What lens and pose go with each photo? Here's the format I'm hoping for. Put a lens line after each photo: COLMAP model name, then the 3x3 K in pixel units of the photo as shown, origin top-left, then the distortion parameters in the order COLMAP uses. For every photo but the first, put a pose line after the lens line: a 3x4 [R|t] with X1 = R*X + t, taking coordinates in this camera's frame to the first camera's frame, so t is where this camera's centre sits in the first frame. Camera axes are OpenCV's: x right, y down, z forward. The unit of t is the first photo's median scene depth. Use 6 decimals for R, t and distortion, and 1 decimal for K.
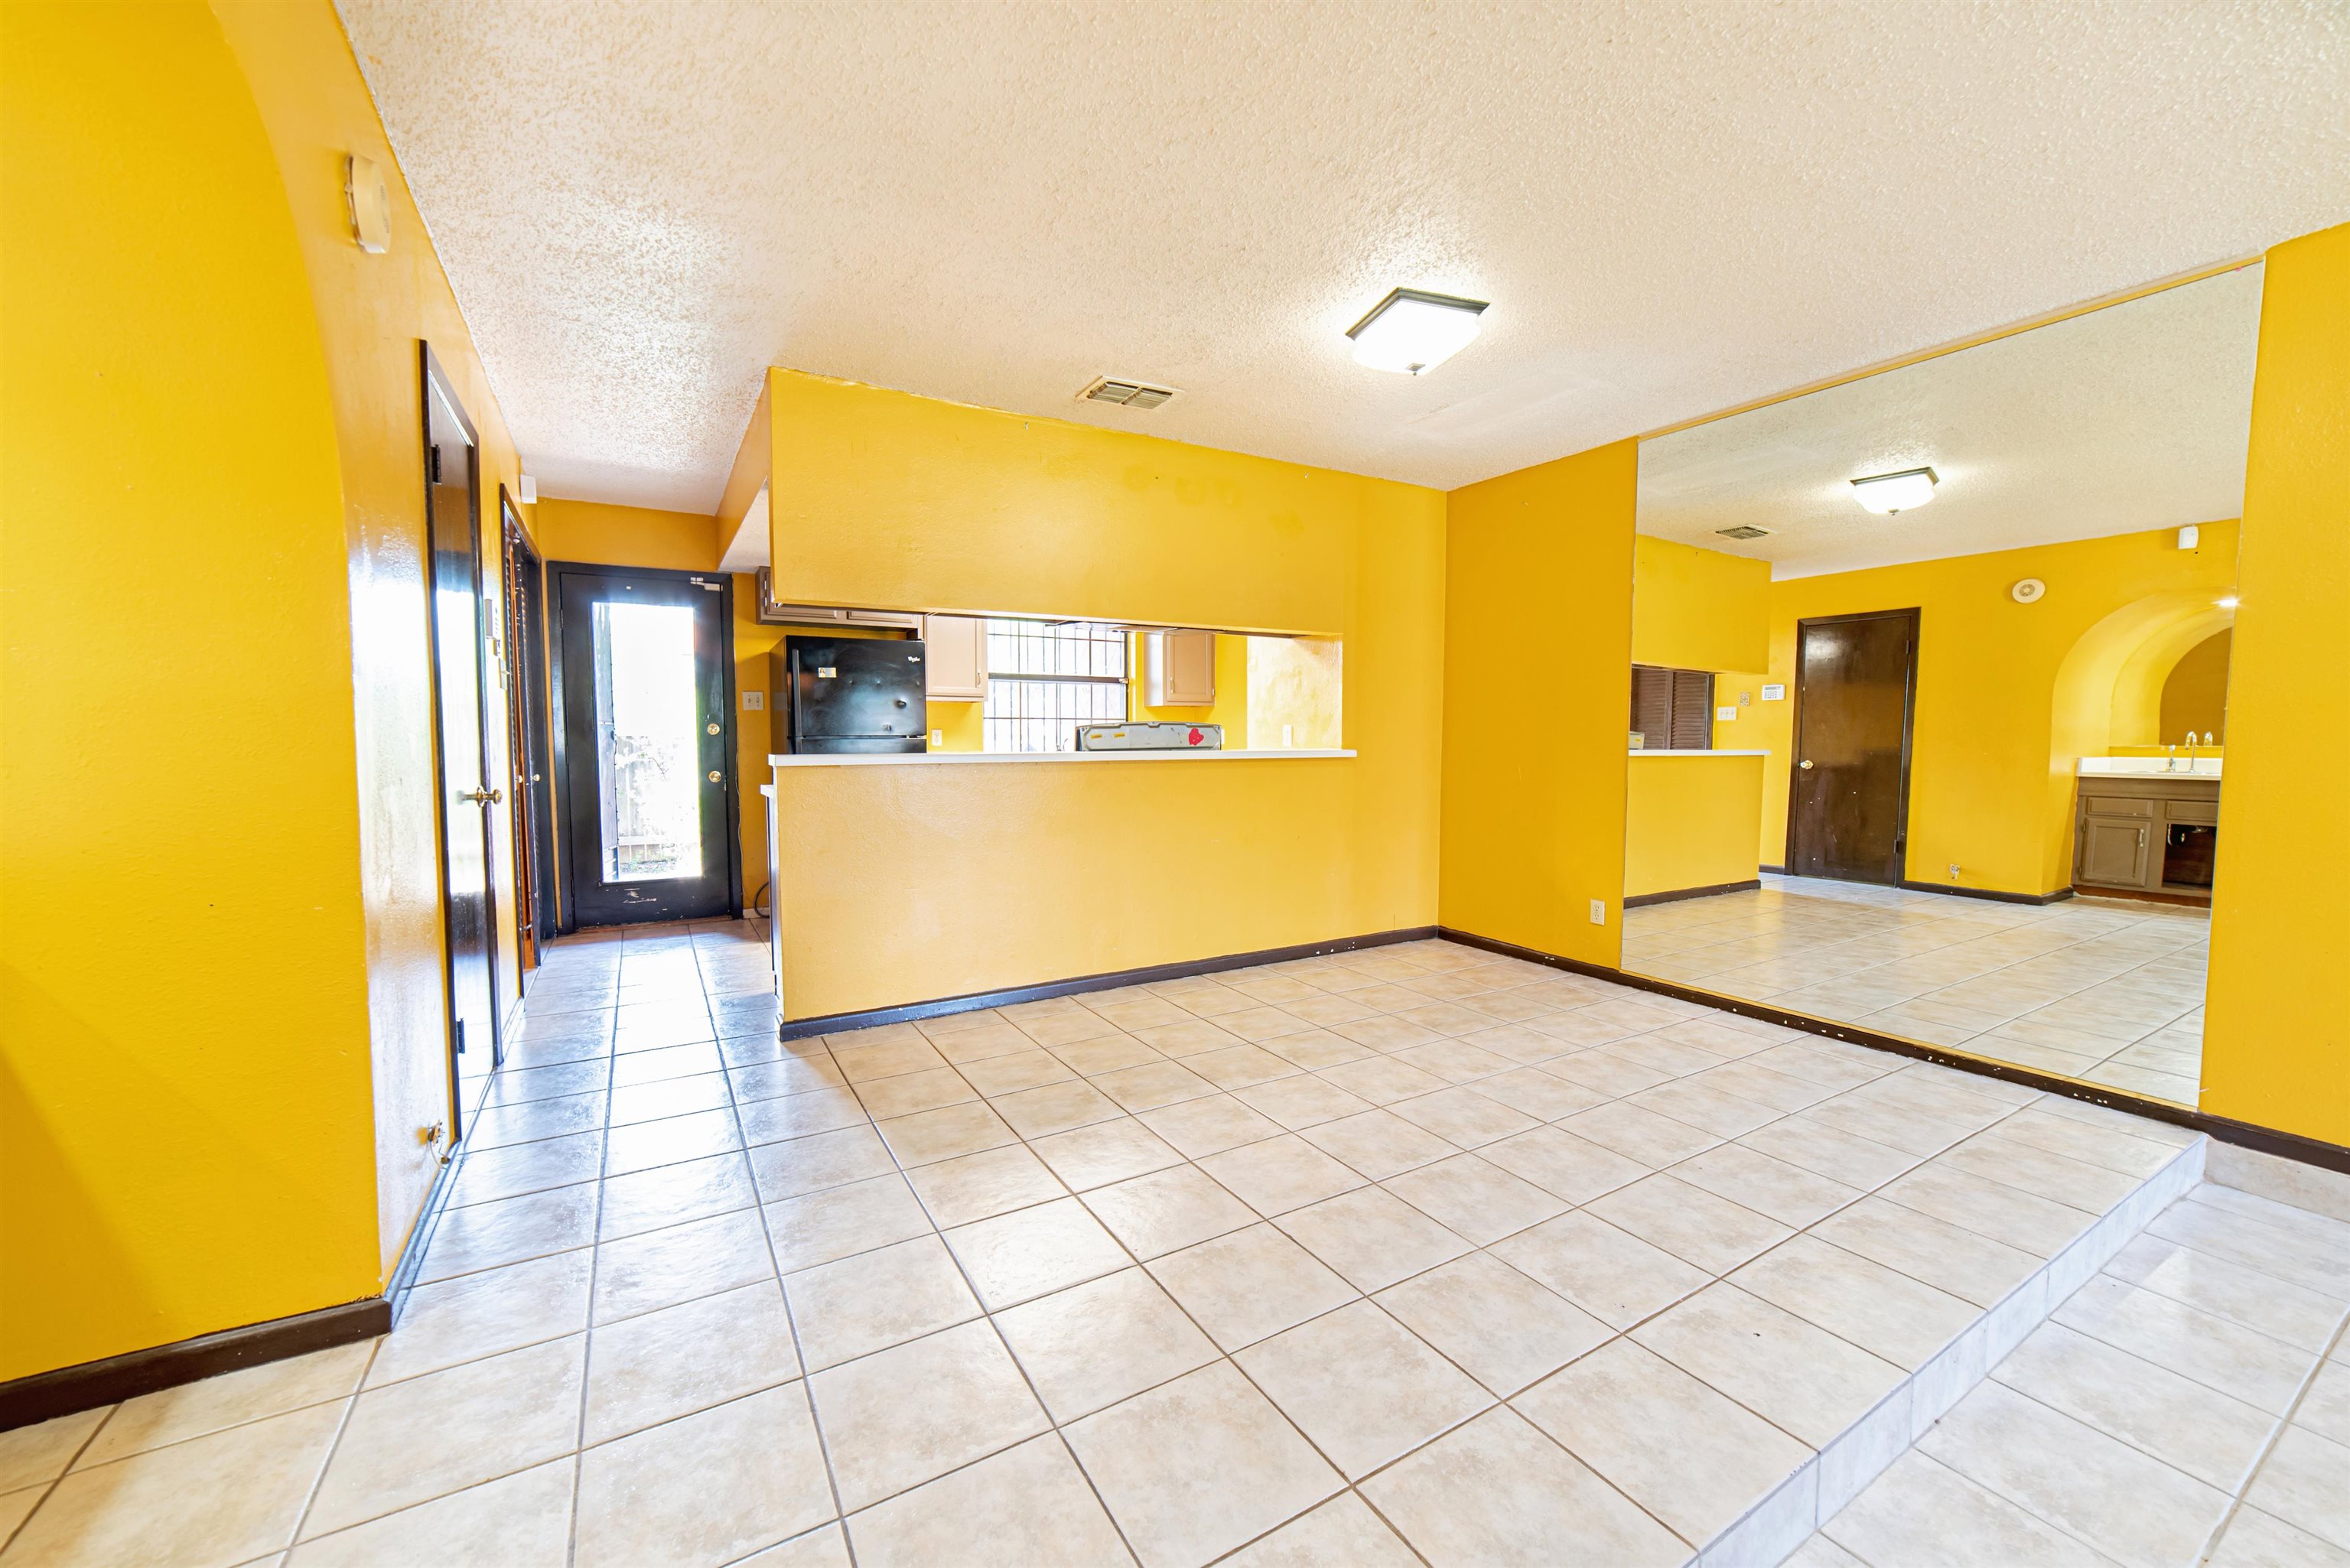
lens RADIAL K [[908.9, 0, 1170.3], [0, 908.9, 786.7], [0, 0, 1]] dist [-0.016511, 0.008523]
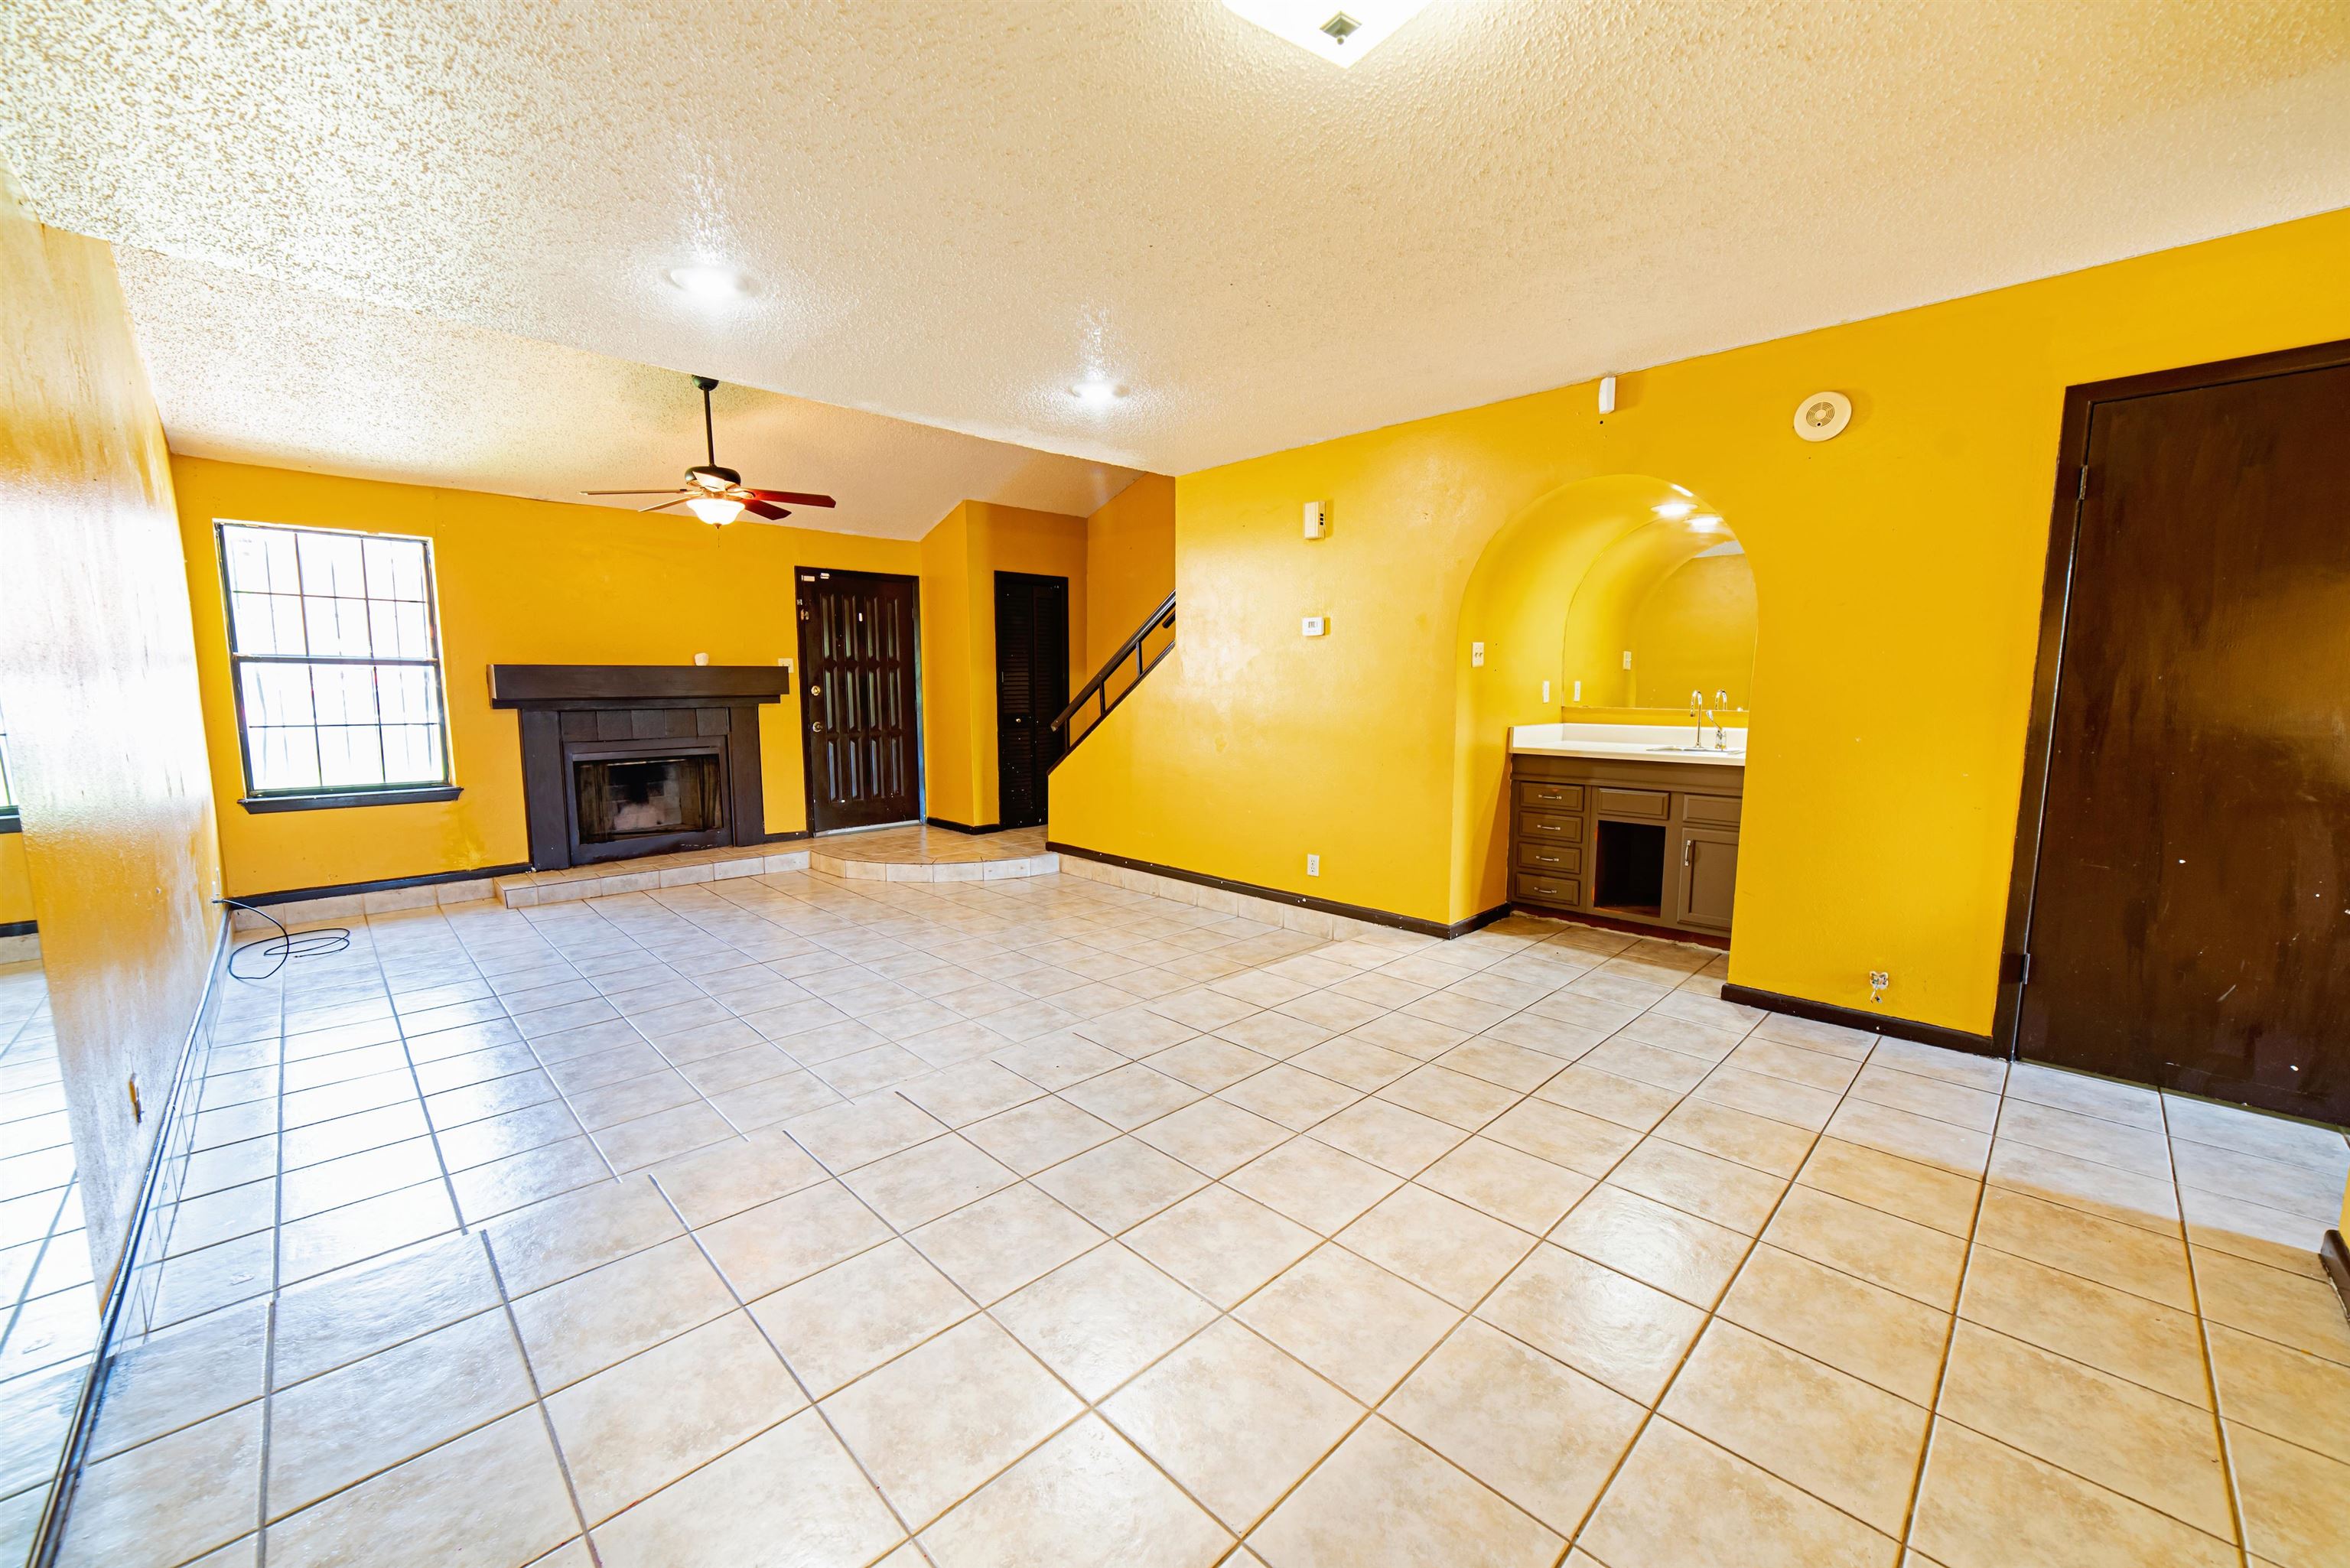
lens RADIAL K [[908.9, 0, 1170.3], [0, 908.9, 786.7], [0, 0, 1]] dist [-0.016511, 0.008523]
pose [[-0.971485, 0.027303, -0.235522, 0.312805], [-0.014093, 0.984942, 0.172310, -0.078887], [0.236680, 0.170716, -0.956472, 0.970913]]
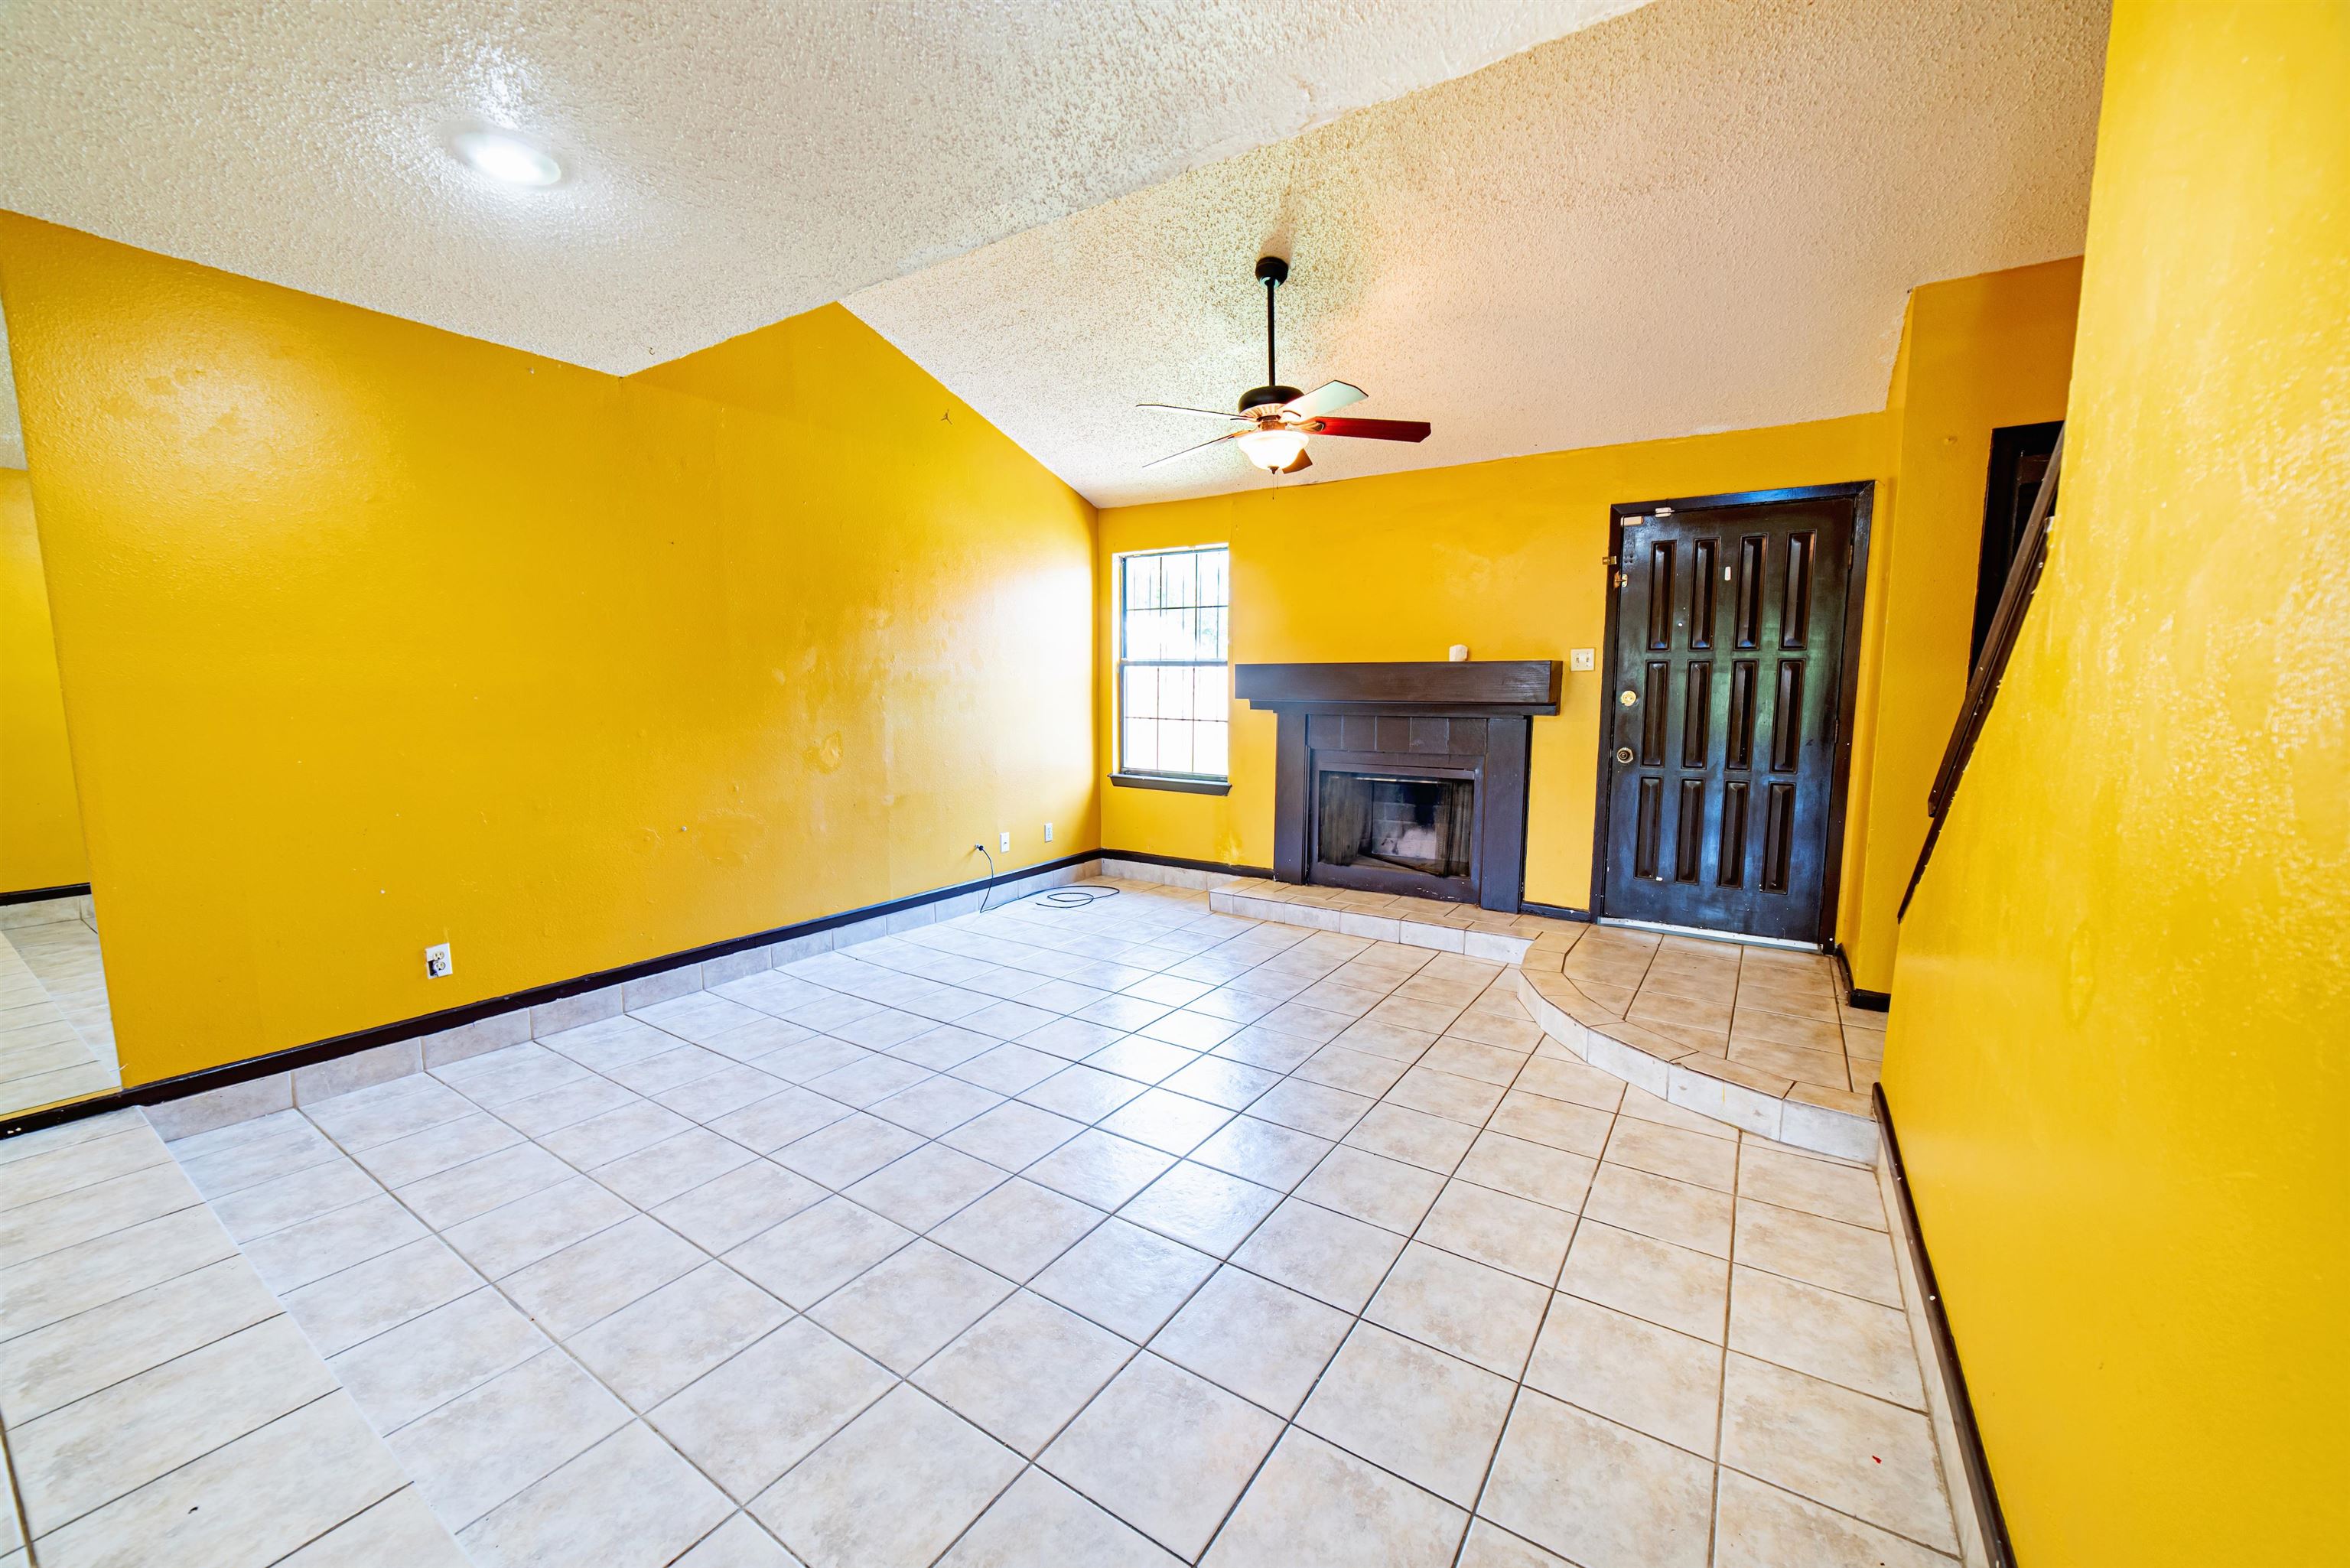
lens RADIAL K [[904.5, 0, 1174.5], [0, 904.5, 786.4], [0, 0, 1]] dist [-0.022143, 0.008329]
pose [[-0.439323, -0.104762, 0.892200, -0.133948], [0.050415, 0.988736, 0.140922, -0.032604], [-0.896914, 0.106890, -0.429093, 0.183730]]
